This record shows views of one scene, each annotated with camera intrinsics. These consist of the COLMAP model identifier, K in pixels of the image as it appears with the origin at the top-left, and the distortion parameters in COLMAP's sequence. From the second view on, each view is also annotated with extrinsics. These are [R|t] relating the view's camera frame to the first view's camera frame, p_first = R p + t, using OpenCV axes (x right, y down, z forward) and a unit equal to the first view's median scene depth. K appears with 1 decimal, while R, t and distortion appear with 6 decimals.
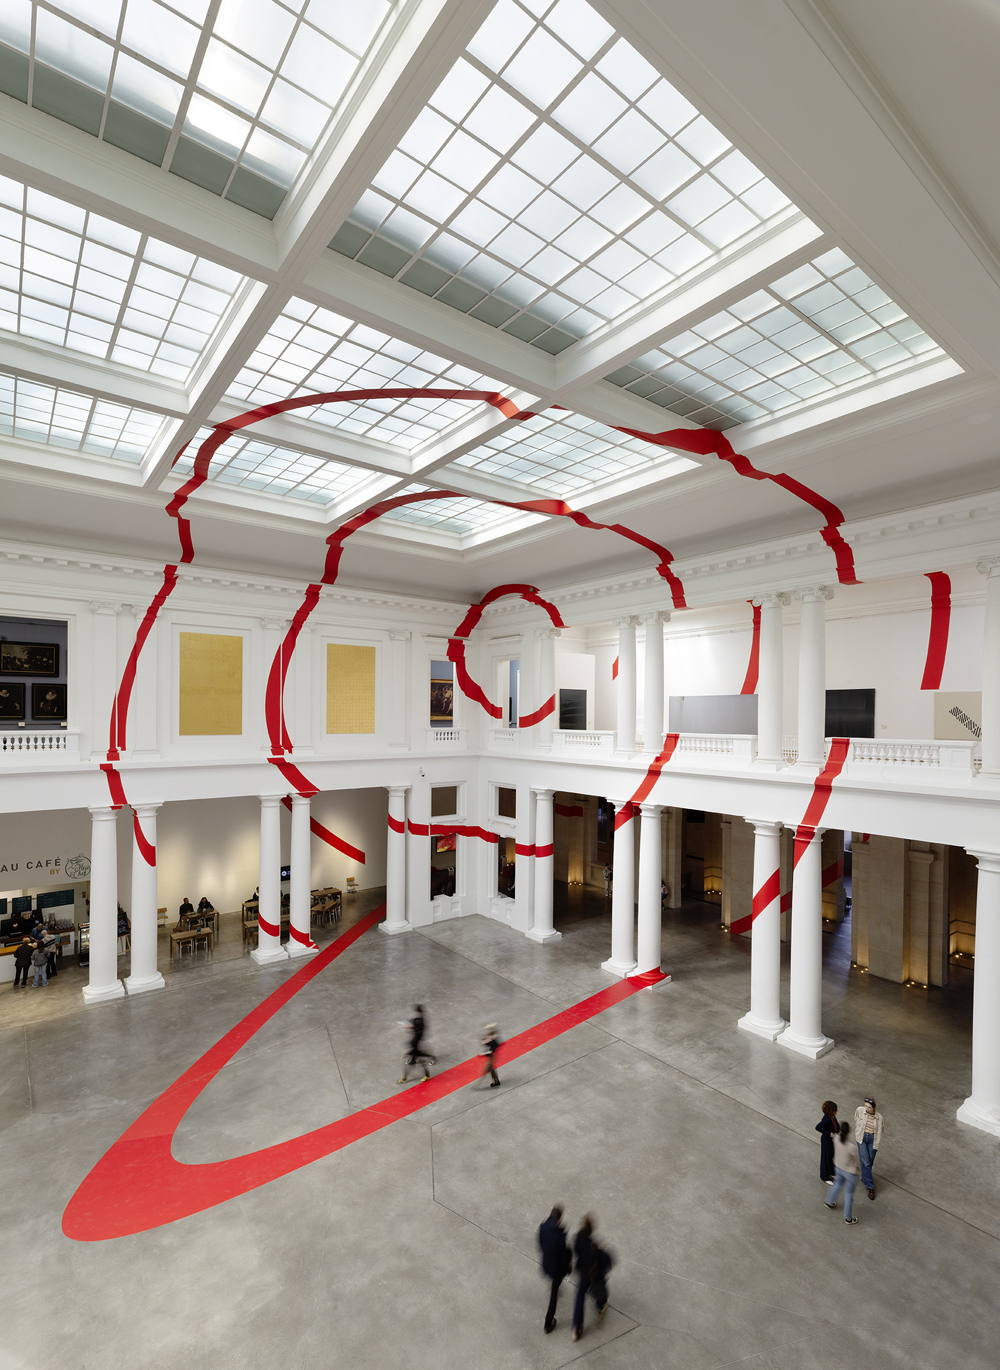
lens RADIAL K [[622.5, 0, 449.7], [0, 622.5, 721.5], [0, 0, 1]] dist [0.003086, 0.000287]
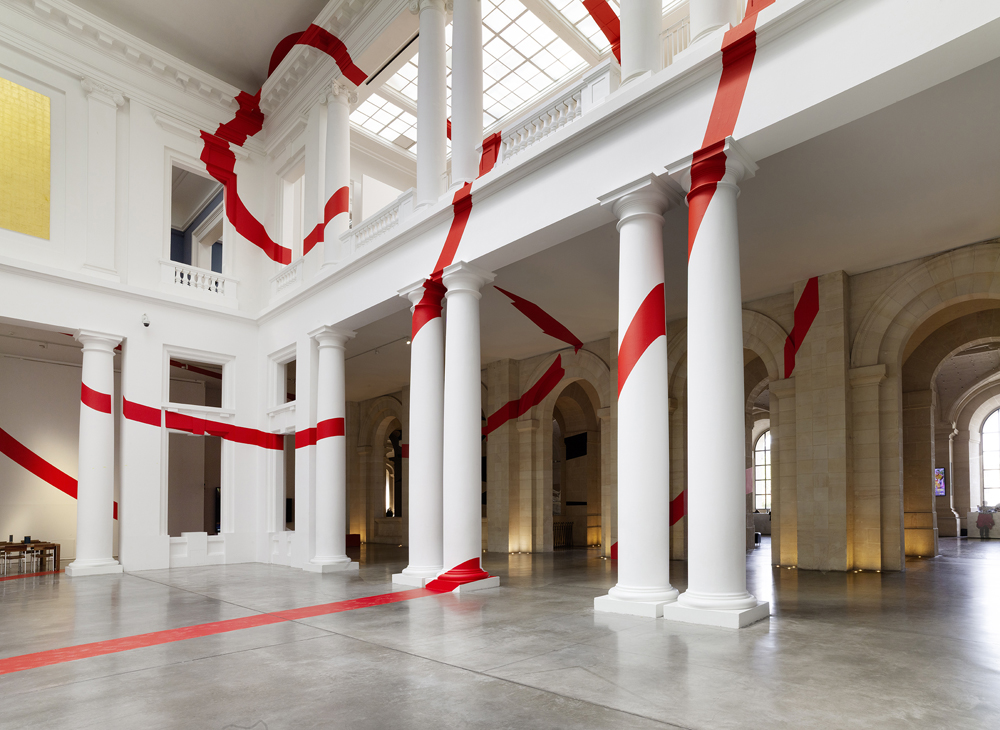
lens RADIAL K [[589.3, 0, 499.9], [0, 589.3, 480.2], [0, 0, 1]] dist [-0.054879, 0.032595]
pose [[0.982886, 0.002162, 0.184204, 0.217879], [0.006021, 0.999020, -0.043854, 0.293795], [-0.184118, 0.044213, 0.981909, 0.395447]]
